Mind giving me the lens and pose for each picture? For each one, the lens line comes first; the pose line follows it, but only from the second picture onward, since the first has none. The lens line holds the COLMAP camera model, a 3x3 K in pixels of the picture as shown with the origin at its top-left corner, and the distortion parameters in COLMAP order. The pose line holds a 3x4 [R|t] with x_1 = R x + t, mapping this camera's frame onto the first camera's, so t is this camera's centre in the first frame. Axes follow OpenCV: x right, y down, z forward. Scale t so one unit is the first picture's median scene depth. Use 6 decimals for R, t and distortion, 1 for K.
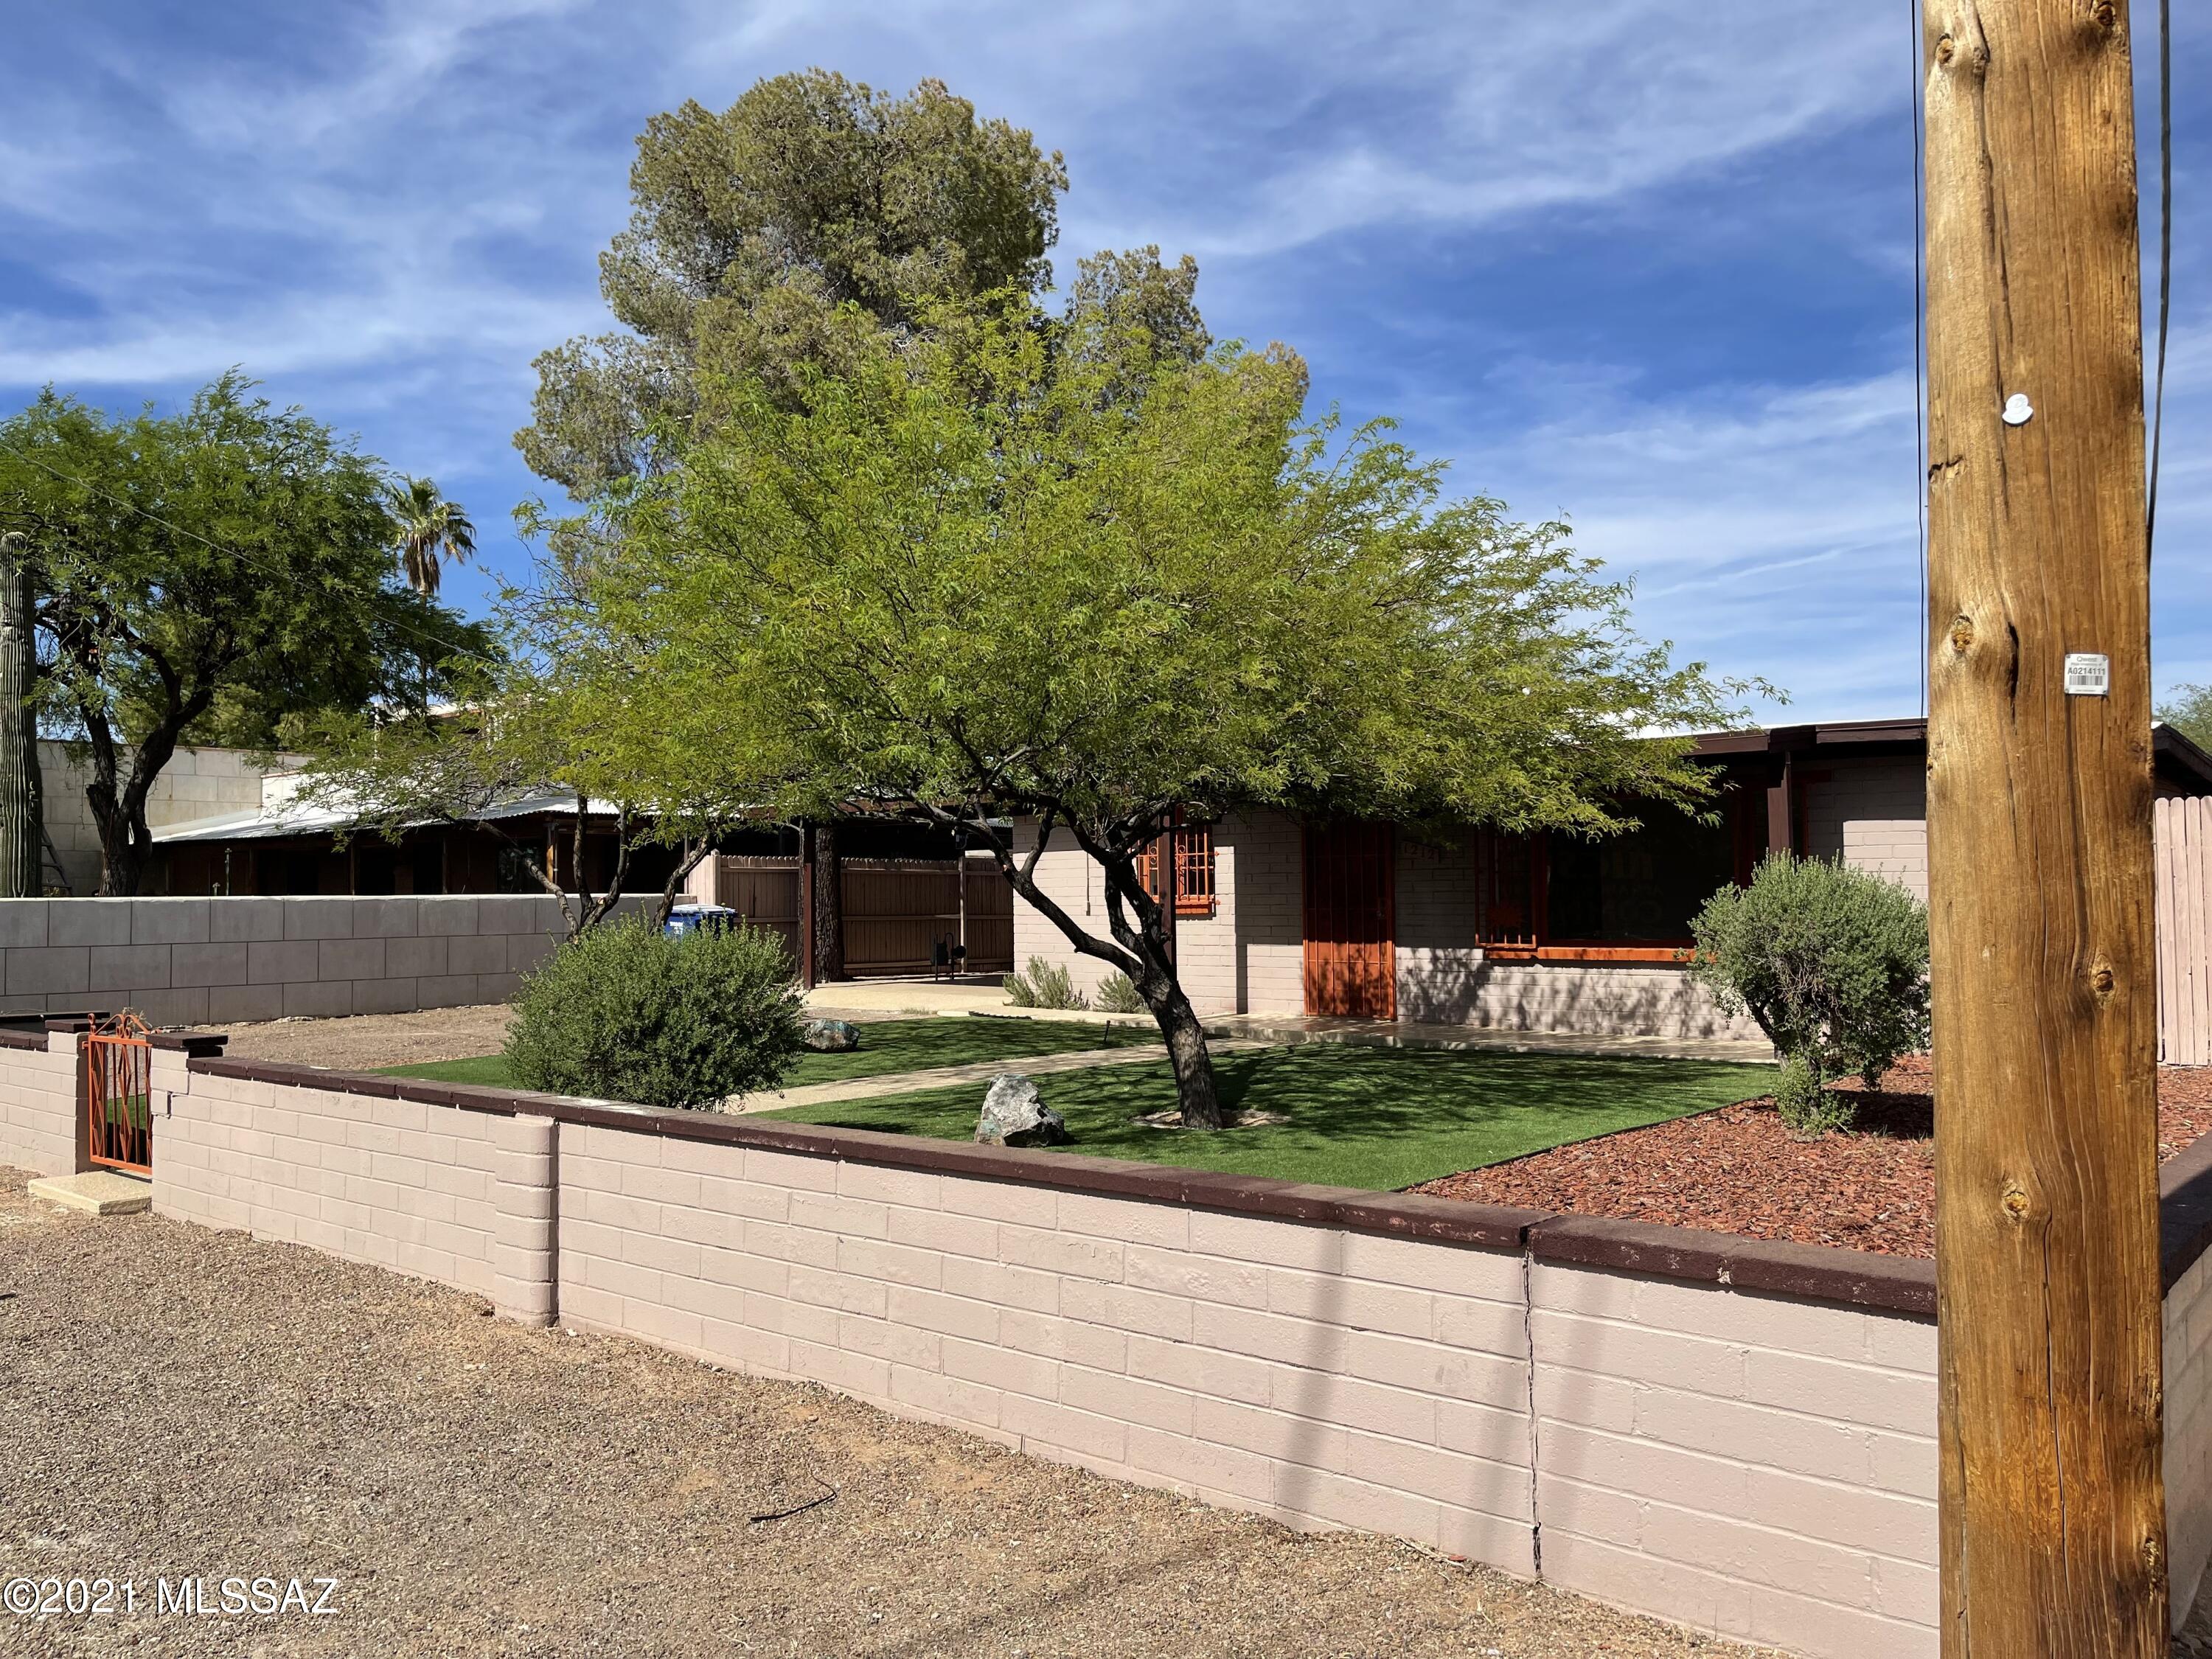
lens RADIAL K [[1717.3, 0, 1107.9], [0, 1717.3, 836.6], [0, 0, 1]] dist [0.048207, -0.007816]
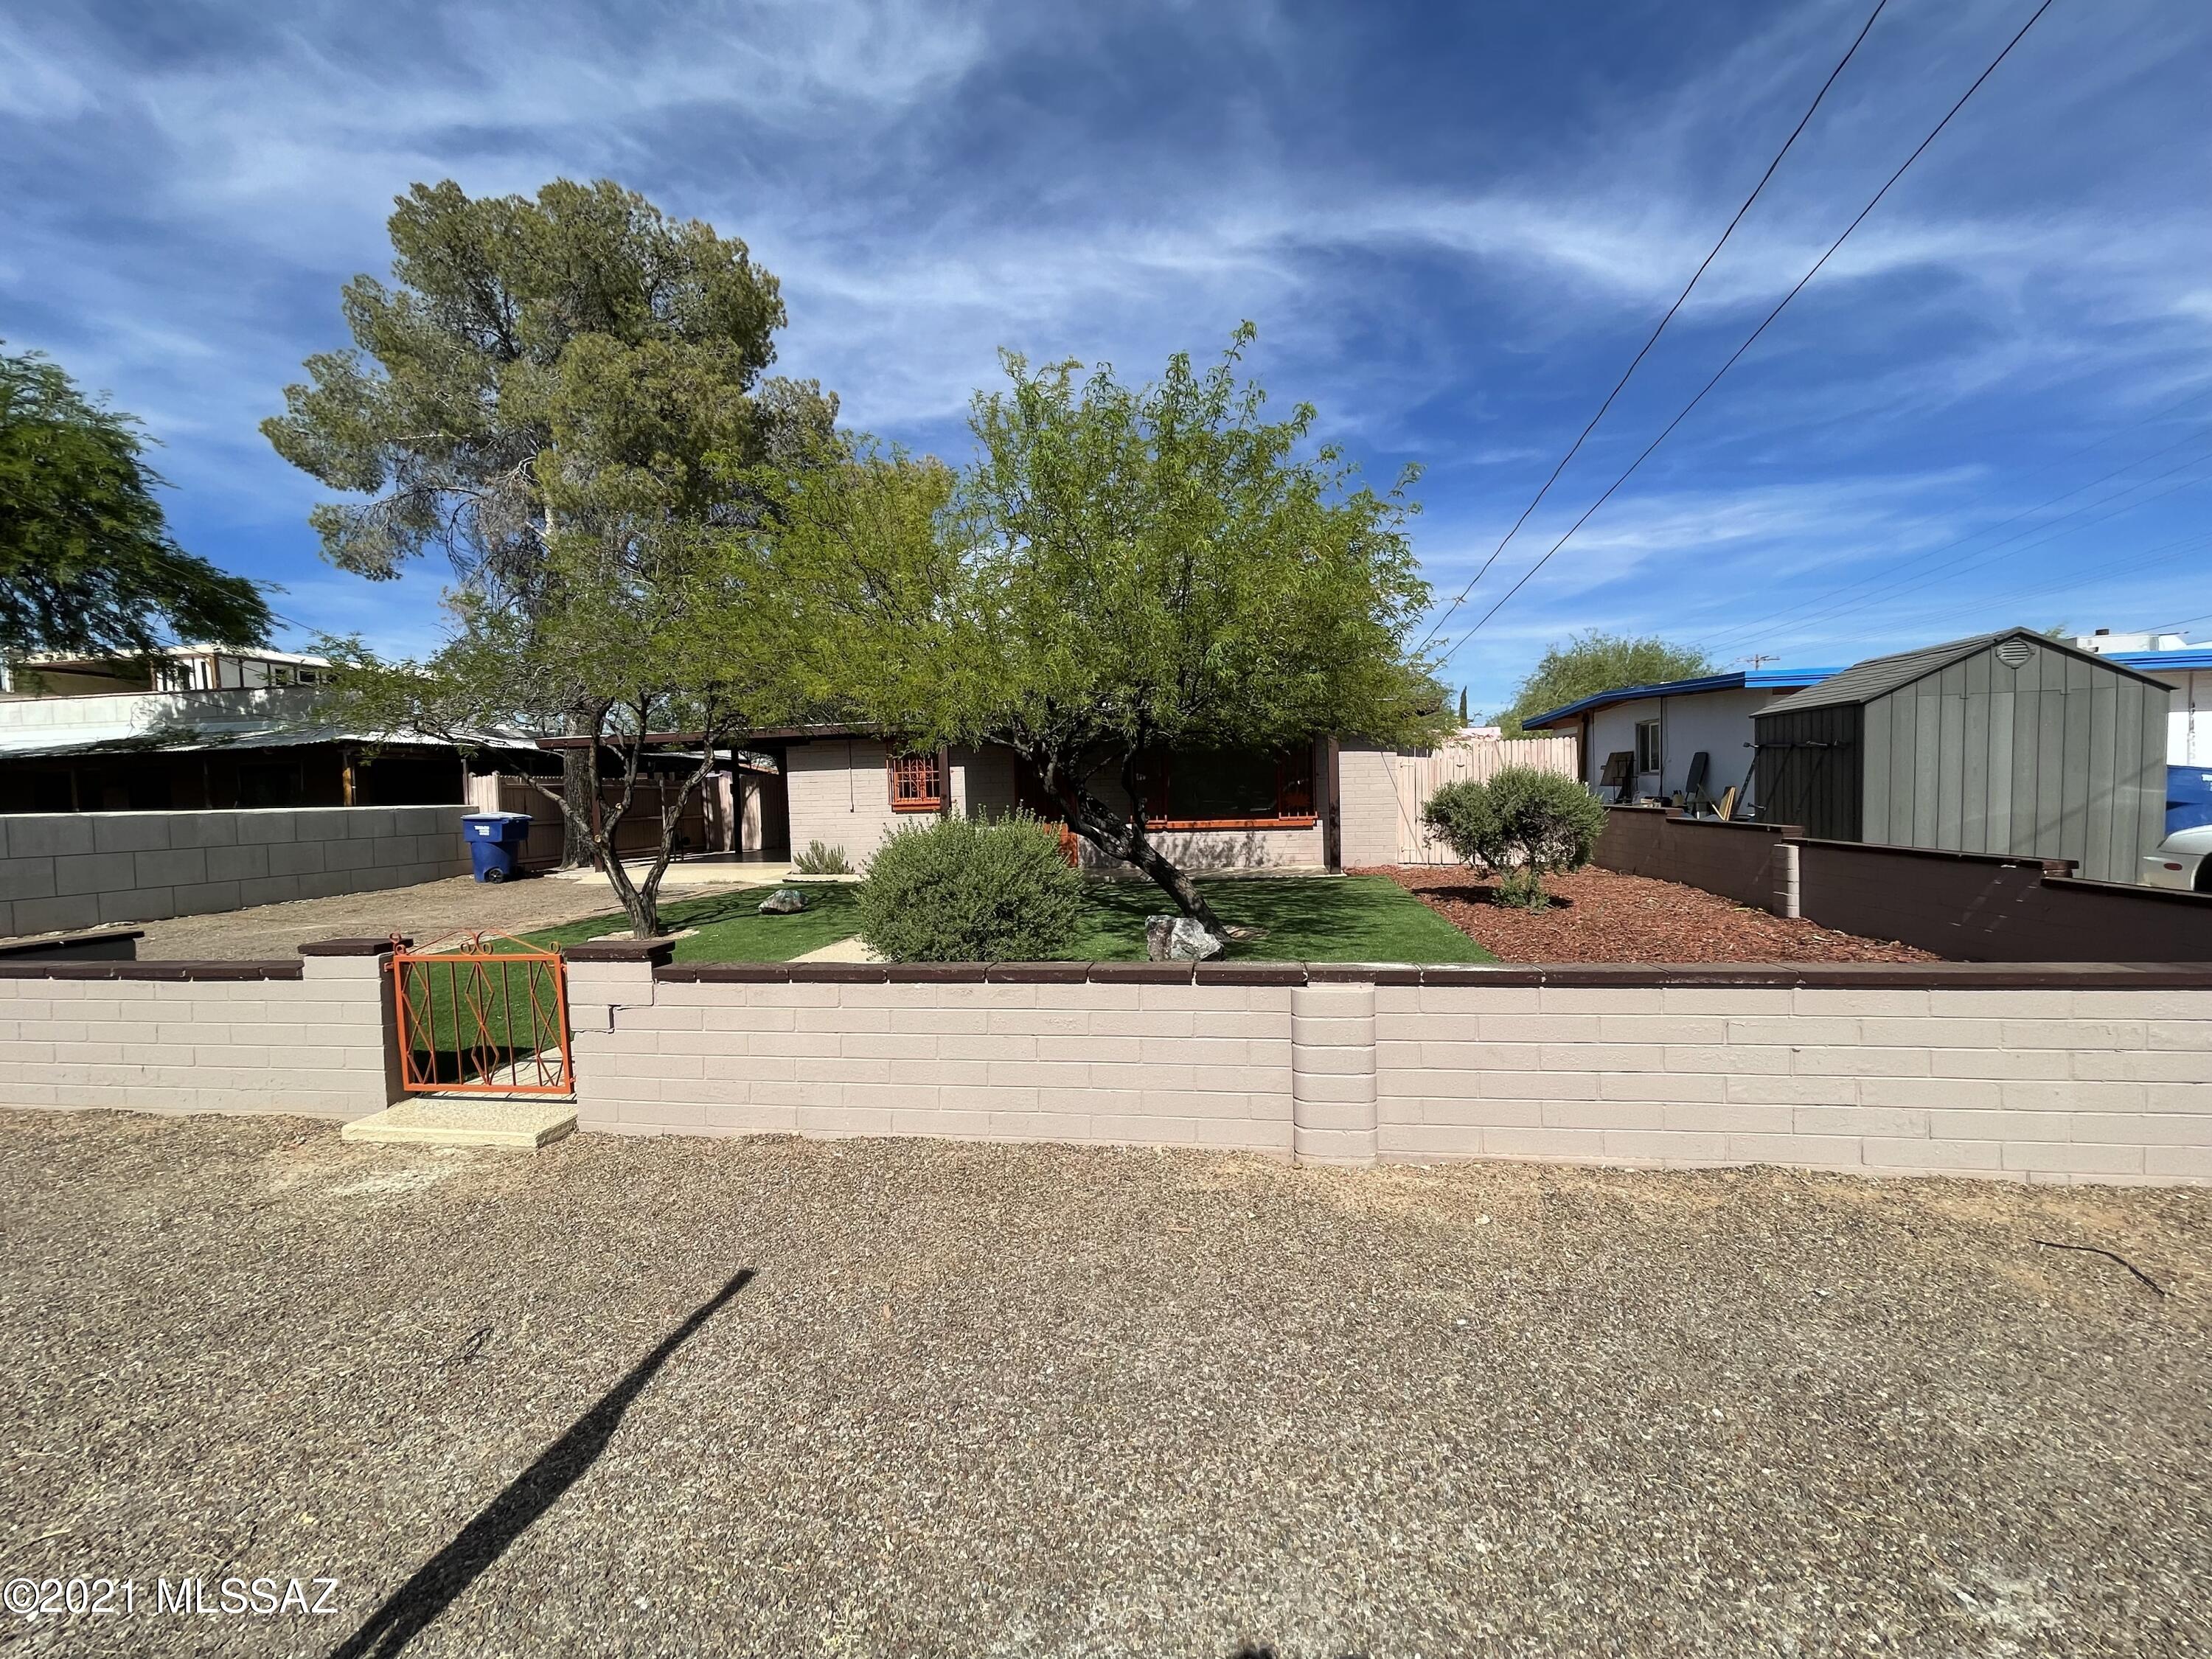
lens RADIAL K [[893.0, 0, 1106.2], [0, 893.0, 832.3], [0, 0, 1]] dist [0.000530, -0.000469]
pose [[0.843546, -0.036935, 0.535786, -0.310632], [-0.000159, 0.997615, 0.069023, 0.010588], [-0.537057, -0.058309, 0.841528, 0.247607]]
